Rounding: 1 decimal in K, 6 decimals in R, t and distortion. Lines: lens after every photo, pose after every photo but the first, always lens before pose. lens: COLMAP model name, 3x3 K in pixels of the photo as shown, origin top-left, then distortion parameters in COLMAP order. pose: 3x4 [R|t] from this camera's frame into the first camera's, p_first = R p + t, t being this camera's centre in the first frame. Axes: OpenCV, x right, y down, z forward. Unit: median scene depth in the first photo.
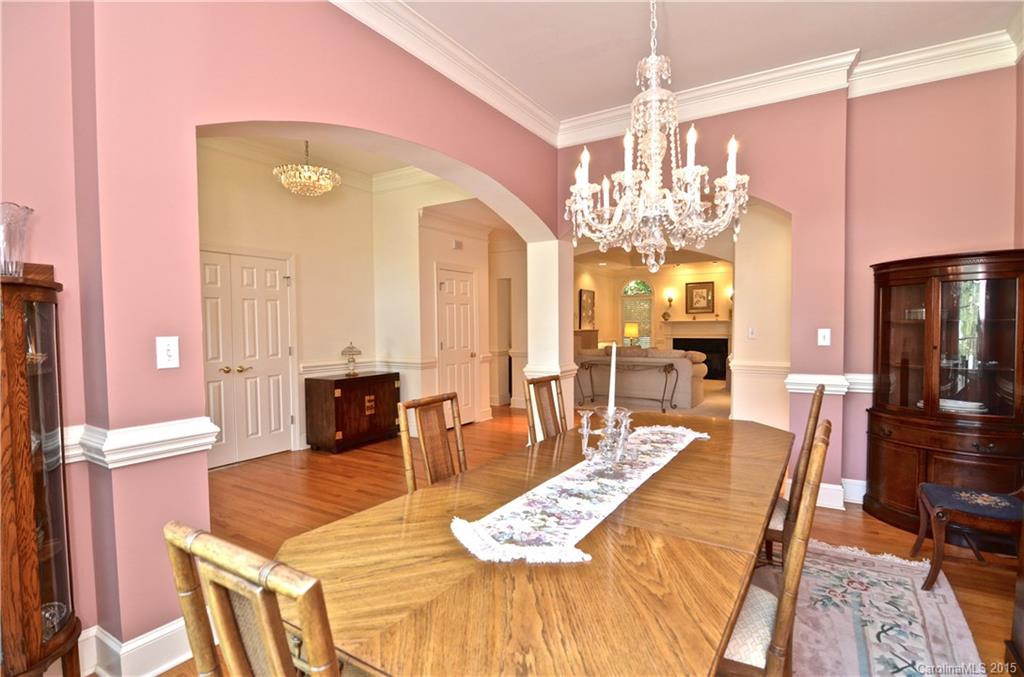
lens RADIAL K [[494.3, 0, 510.2], [0, 494.3, 348.7], [0, 0, 1]] dist [-0.000384, -0.010520]
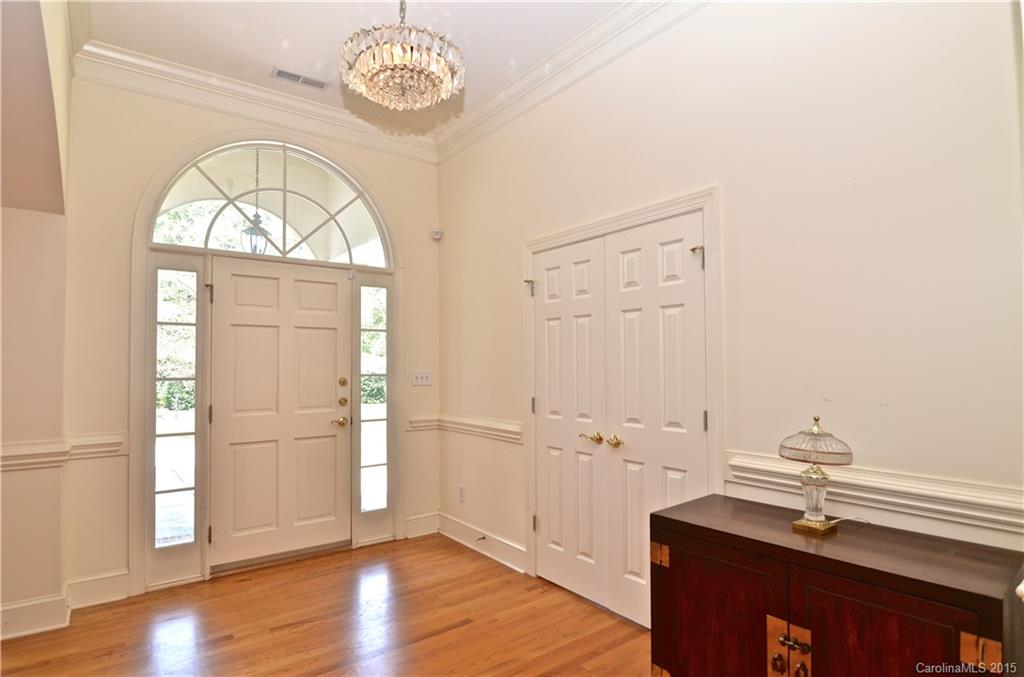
lens RADIAL K [[542.1, 0, 511.8], [0, 542.1, 342.0], [0, 0, 1]] dist [-0.004451, -0.000538]
pose [[-0.340529, -0.027660, -0.939827, 0.045511], [-0.034112, 0.999273, -0.017050, -0.046333], [0.939615, 0.026253, -0.341225, 0.959702]]
